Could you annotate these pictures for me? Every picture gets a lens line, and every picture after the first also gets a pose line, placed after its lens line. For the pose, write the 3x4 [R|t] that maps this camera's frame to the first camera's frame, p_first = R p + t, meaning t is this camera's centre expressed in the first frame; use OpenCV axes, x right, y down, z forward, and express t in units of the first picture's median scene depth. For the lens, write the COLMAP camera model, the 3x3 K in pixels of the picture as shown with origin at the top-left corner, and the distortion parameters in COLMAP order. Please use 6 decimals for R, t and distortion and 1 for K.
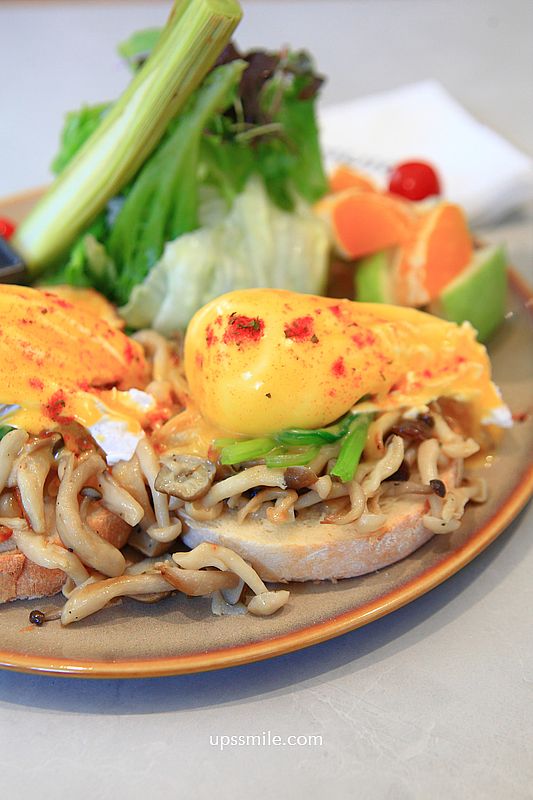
lens RADIAL K [[1163.7, 0, 266.5], [0, 1163.7, 400.0], [0, 0, 1]] dist [0.003514, -0.009779]
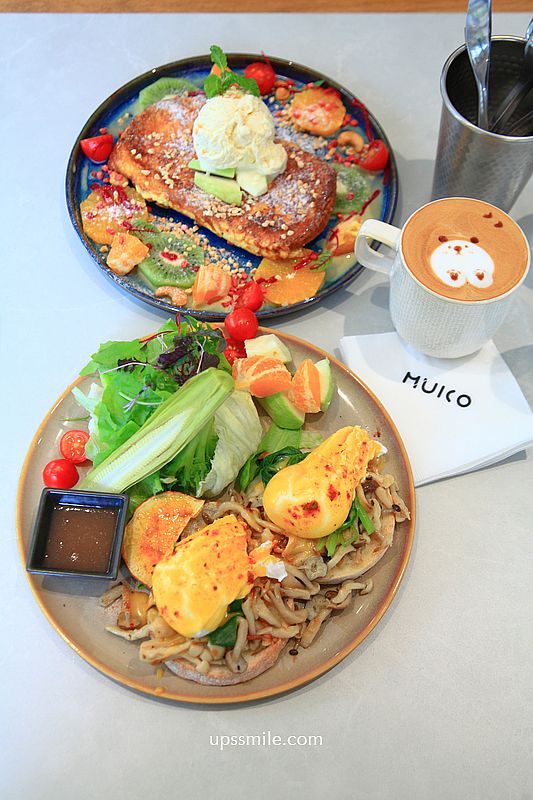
lens RADIAL K [[980.2, 0, 266.5], [0, 980.2, 400.0], [0, 0, 1]] dist [0.041034, -0.000598]
pose [[0.771853, -0.555795, 0.308764, -0.554685], [0.376572, 0.790915, 0.482335, -1.164559], [-0.512286, -0.256020, 0.819767, -0.455871]]
